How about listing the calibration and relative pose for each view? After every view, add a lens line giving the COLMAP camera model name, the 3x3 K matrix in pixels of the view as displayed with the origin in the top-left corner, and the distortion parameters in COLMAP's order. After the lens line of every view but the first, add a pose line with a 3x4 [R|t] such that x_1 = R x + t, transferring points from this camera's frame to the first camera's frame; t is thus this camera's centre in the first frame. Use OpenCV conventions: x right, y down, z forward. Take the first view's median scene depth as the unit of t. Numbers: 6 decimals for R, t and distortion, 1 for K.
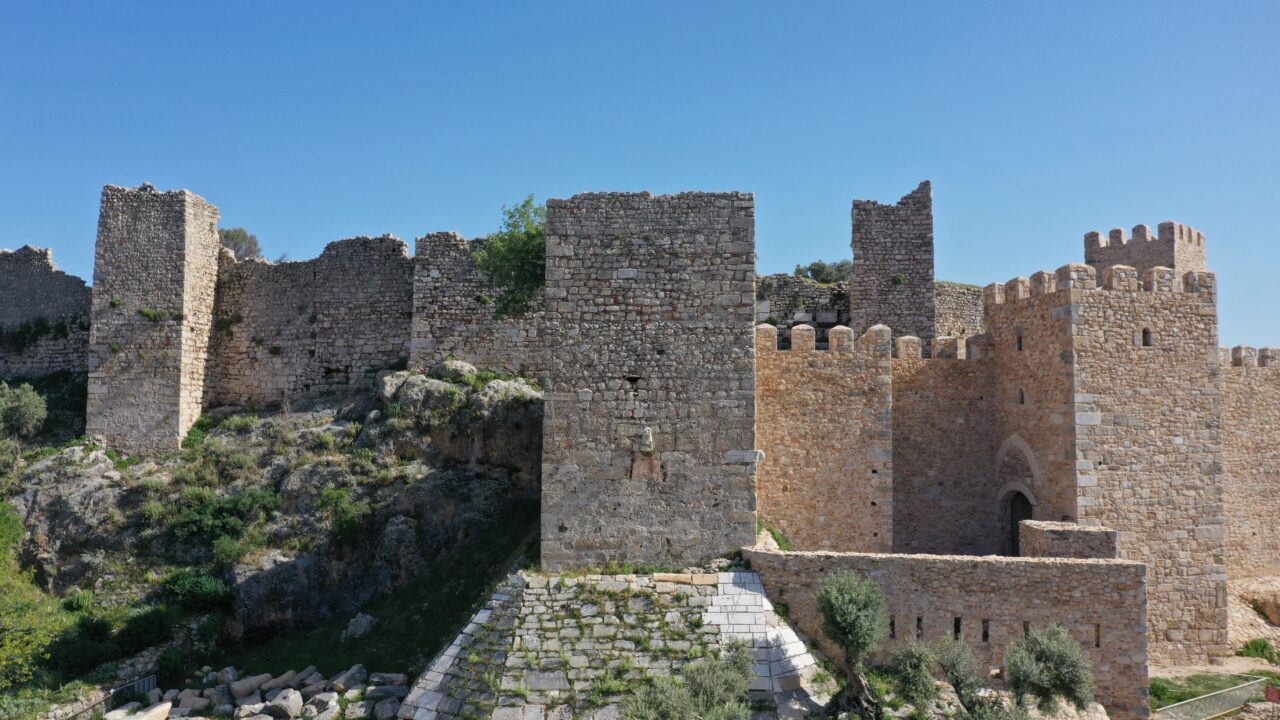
lens RADIAL K [[1021.9, 0, 640.1], [0, 1021.9, 359.4], [0, 0, 1]] dist [-0.003558, -0.001537]
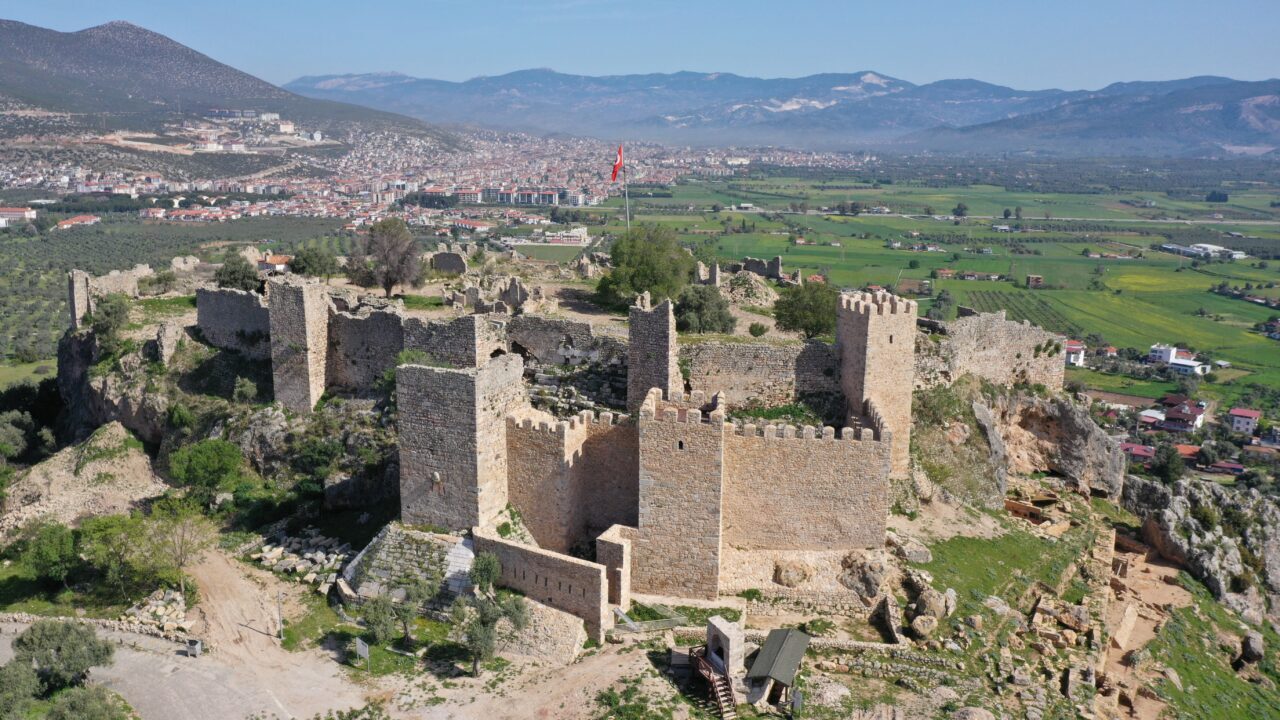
lens RADIAL K [[1021.9, 0, 639.3], [0, 1021.9, 360.3], [0, 0, 1]] dist [-0.003558, -0.001537]
pose [[0.936494, 0.086944, -0.339735, 0.930050], [0.018001, 0.955584, 0.294170, -0.654819], [0.350221, -0.281604, 0.893333, -0.635029]]
